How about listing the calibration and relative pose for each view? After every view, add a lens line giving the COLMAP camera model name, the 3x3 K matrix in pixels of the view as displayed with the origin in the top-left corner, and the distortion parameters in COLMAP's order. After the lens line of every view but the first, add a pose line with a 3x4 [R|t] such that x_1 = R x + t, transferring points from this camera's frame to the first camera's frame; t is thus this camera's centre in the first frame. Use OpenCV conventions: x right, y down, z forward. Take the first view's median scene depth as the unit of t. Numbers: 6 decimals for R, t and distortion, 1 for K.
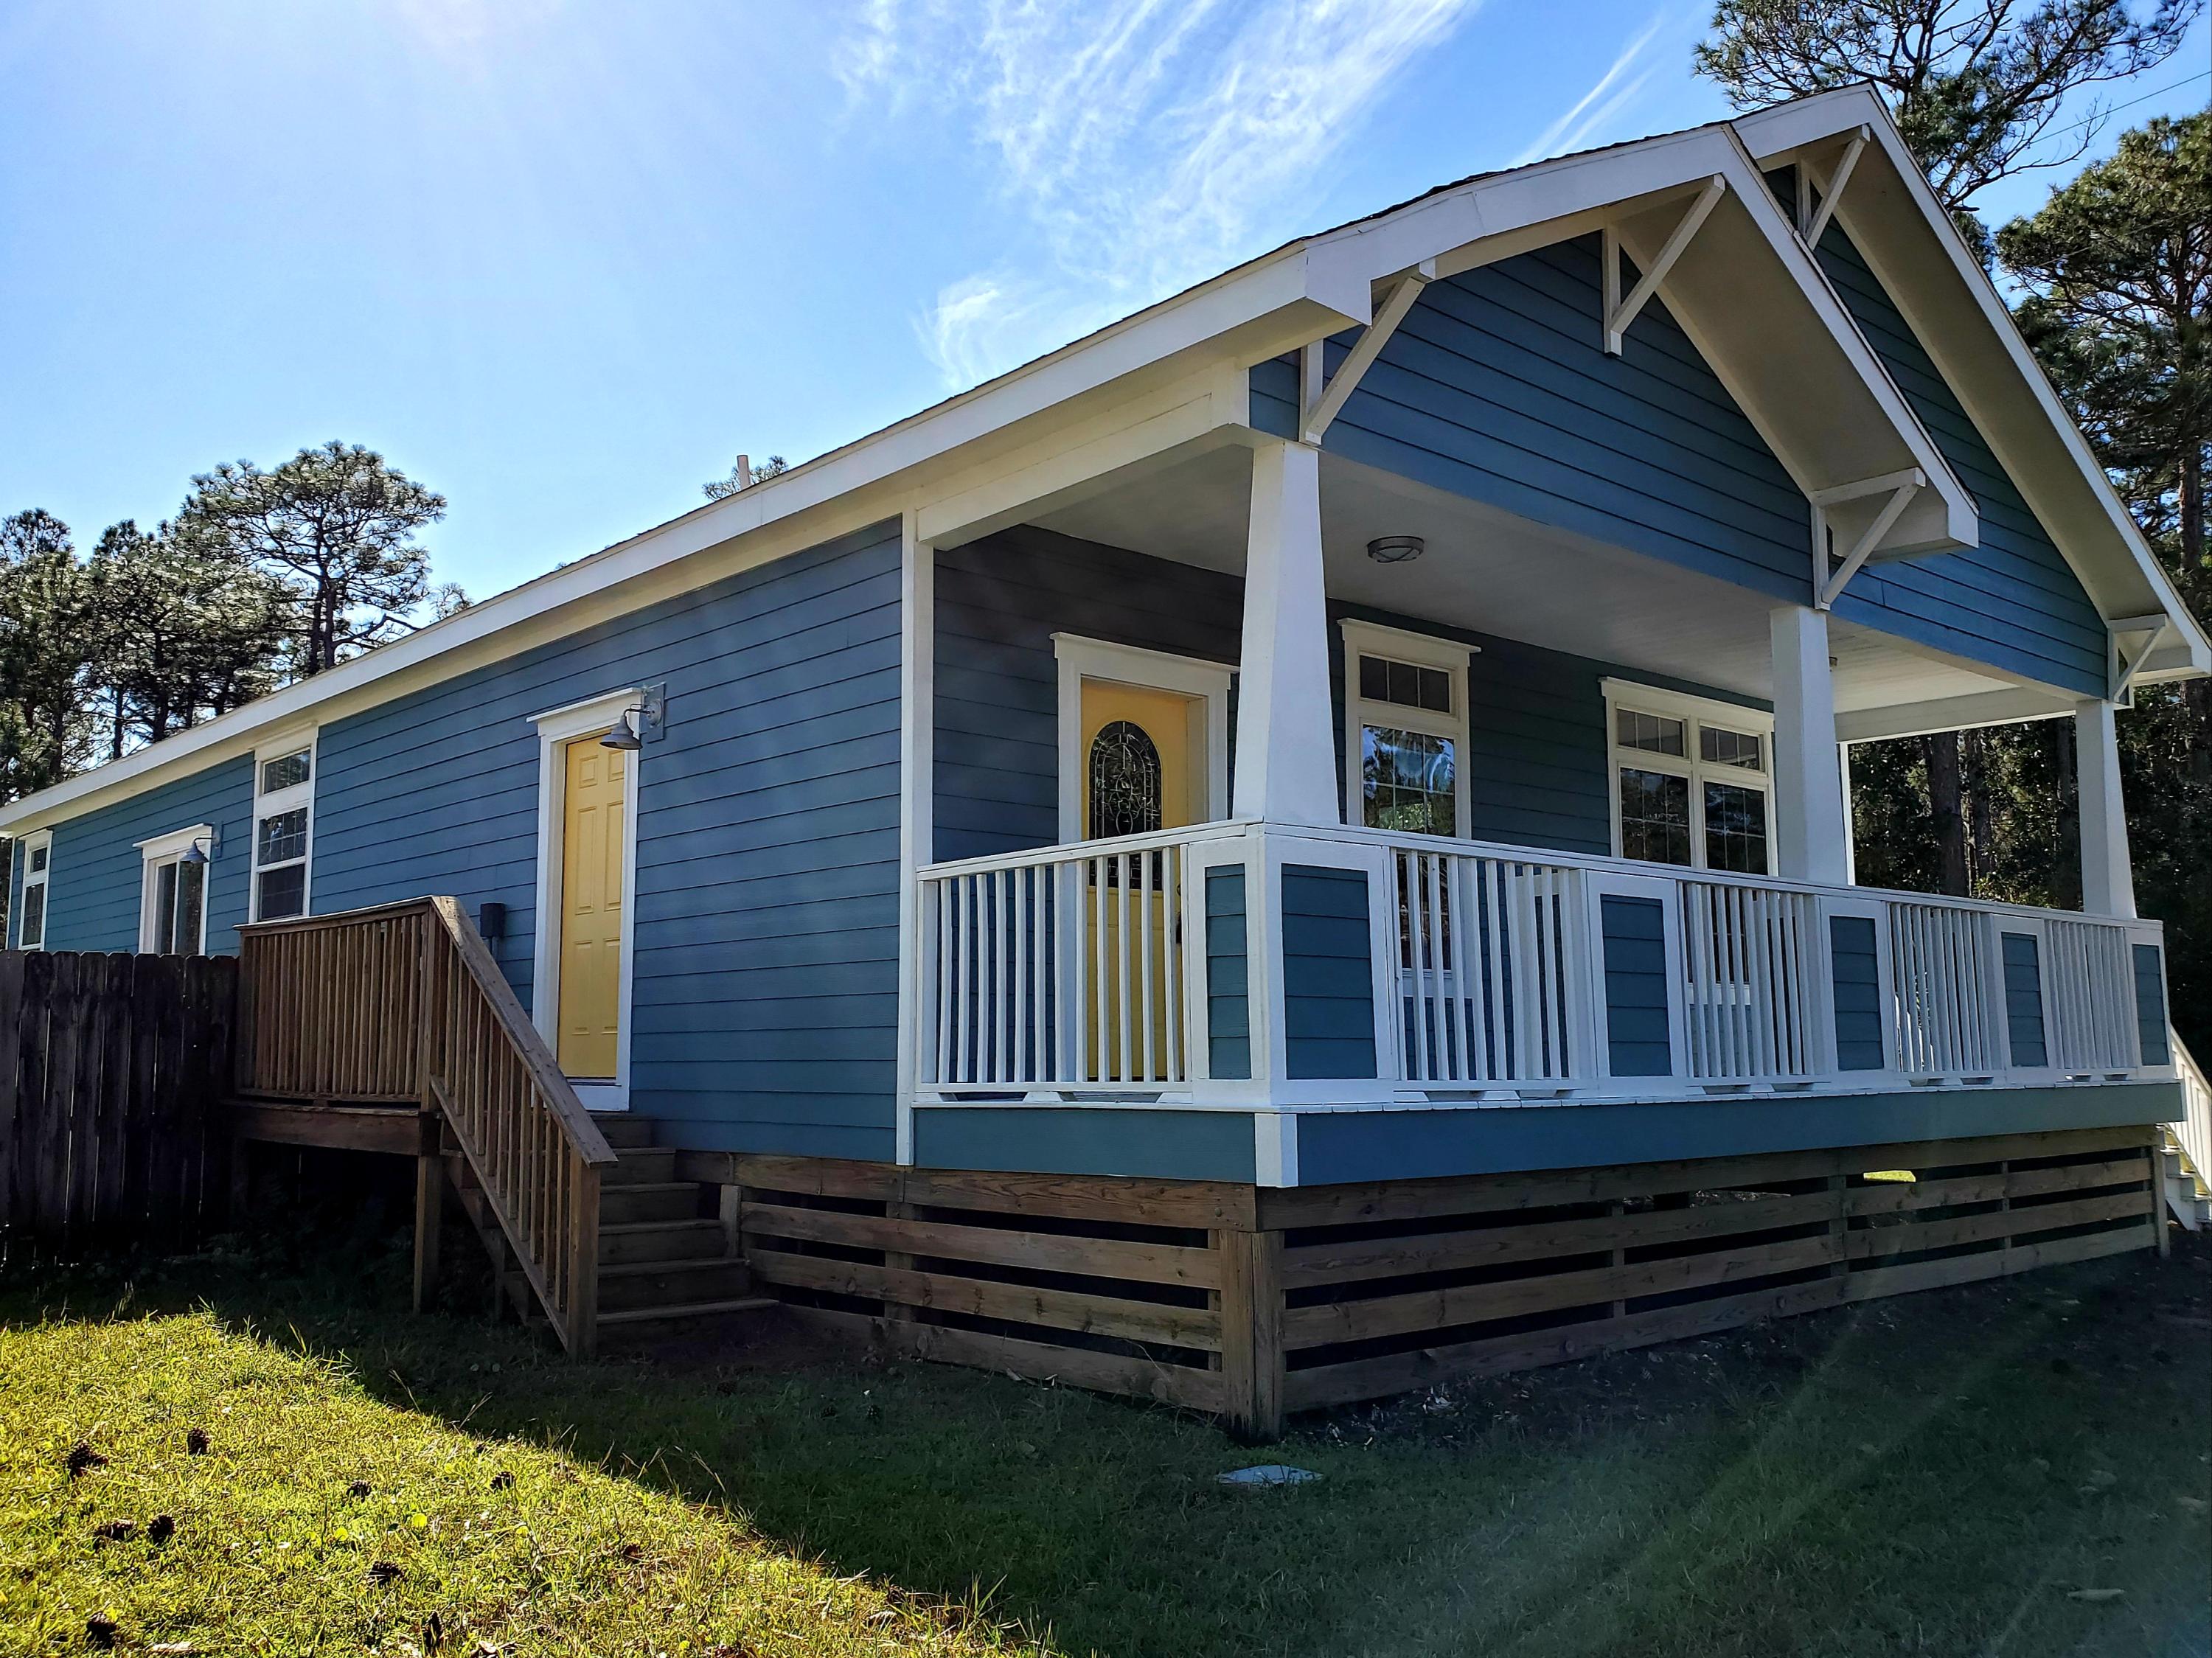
lens RADIAL K [[1757.6, 0, 1106.0], [0, 1757.6, 829.0], [0, 0, 1]] dist [-0.000361, -0.006591]
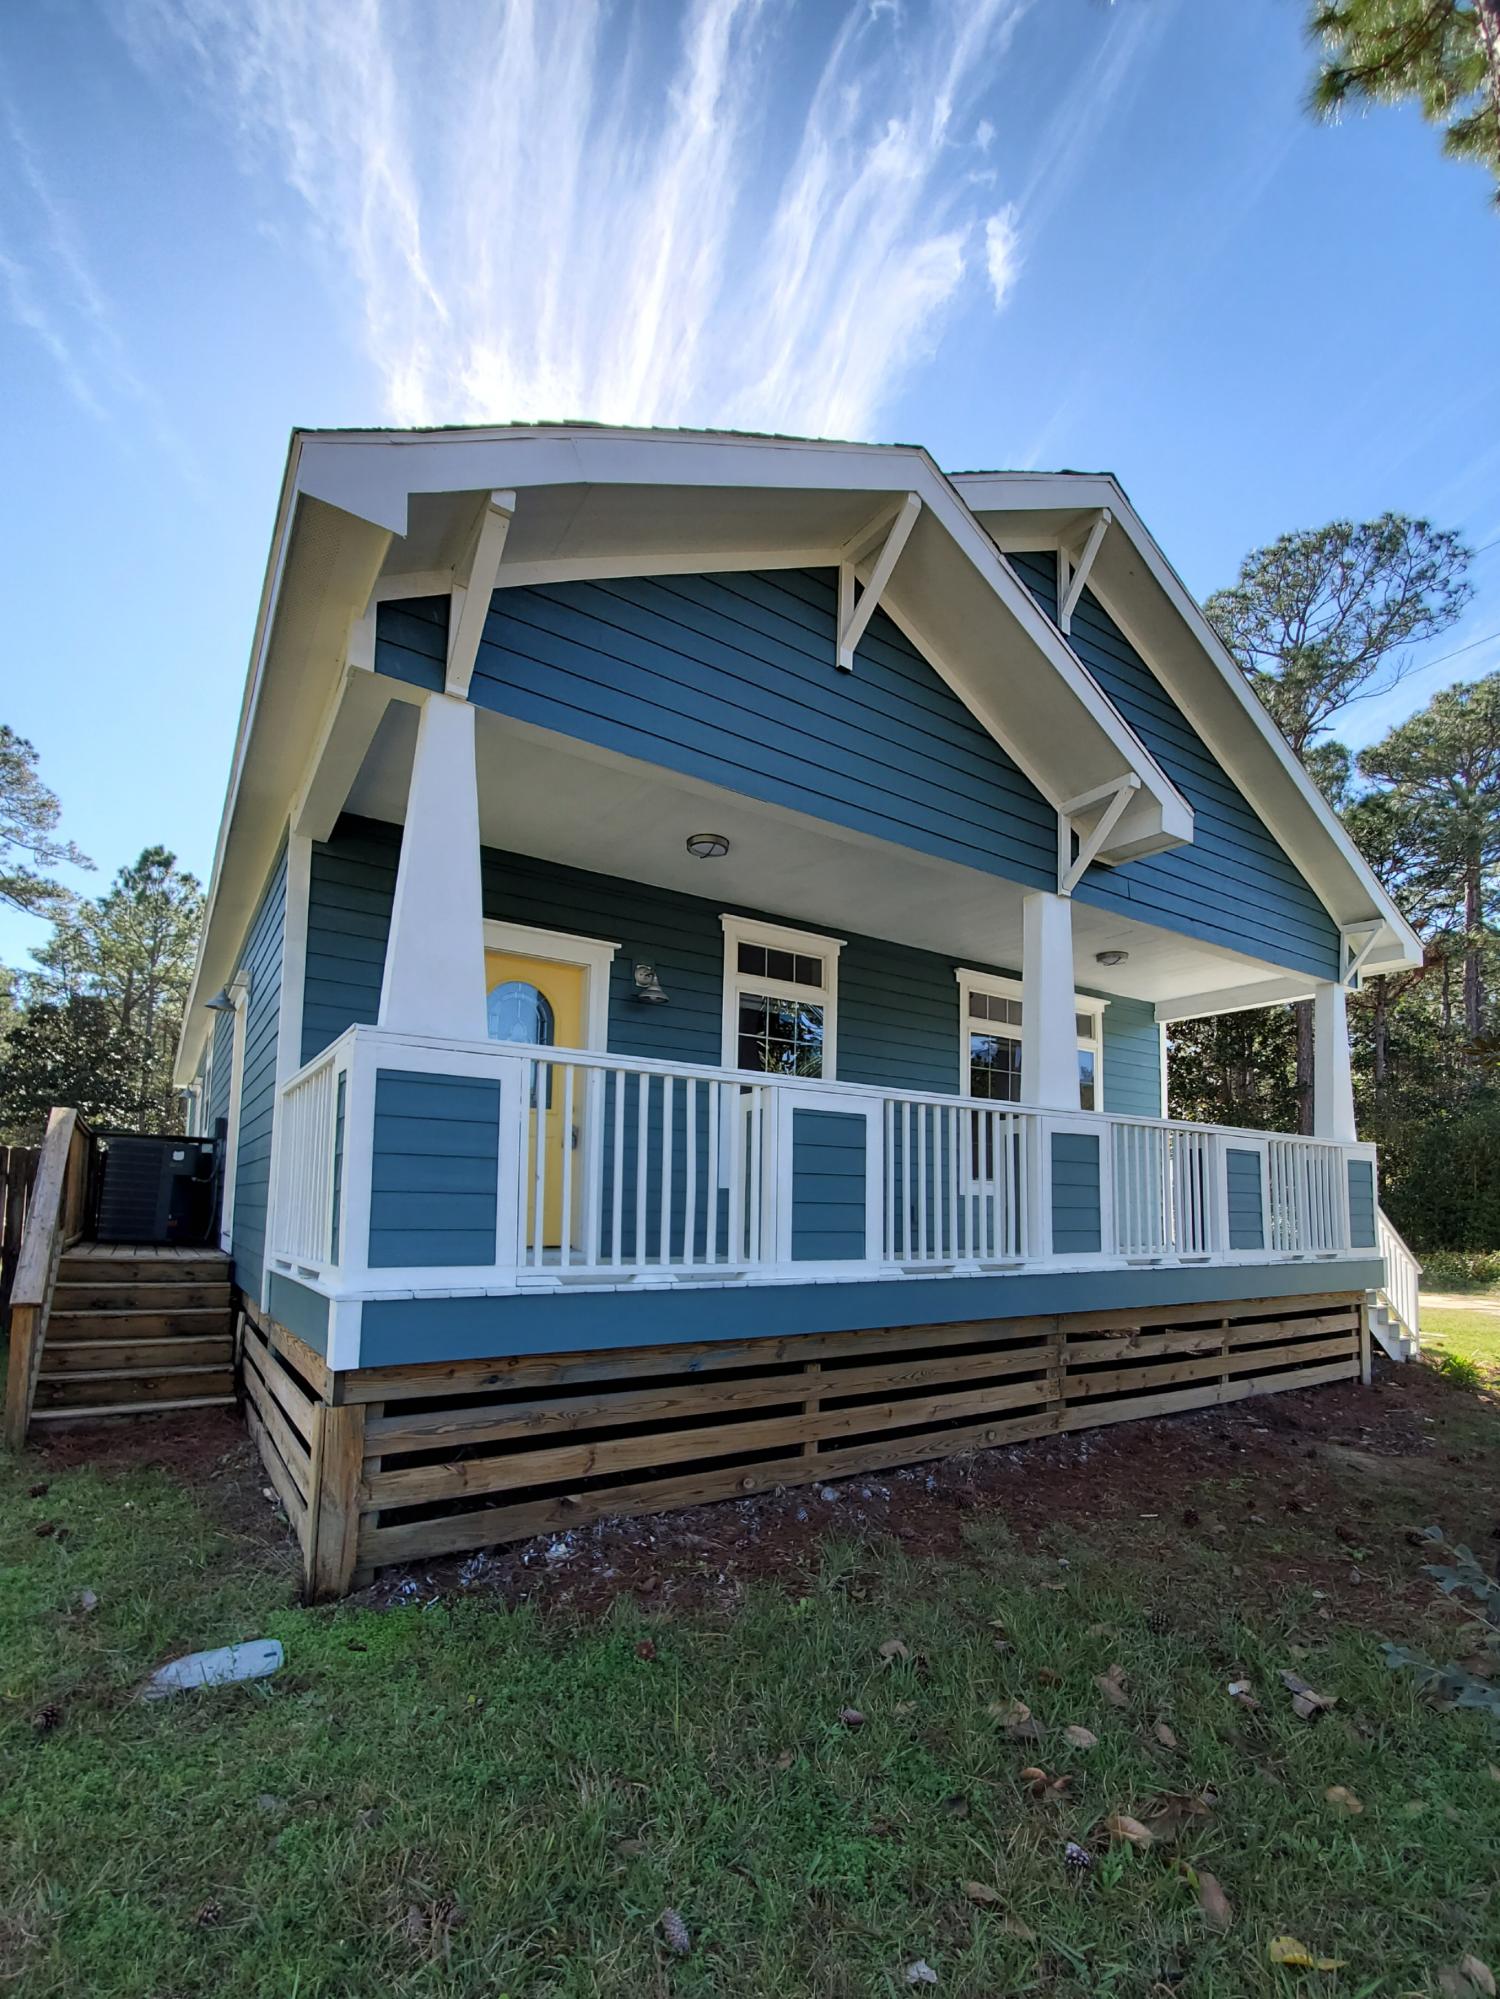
lens RADIAL K [[895.1, 0, 745.0], [0, 895.1, 1132.7], [0, 0, 1]] dist [0.008253, -0.019095]
pose [[0.991678, 0.010717, -0.128292, 0.269081], [-0.005355, 0.999101, 0.042063, 0.023219], [0.128628, -0.041025, 0.990844, 0.321285]]
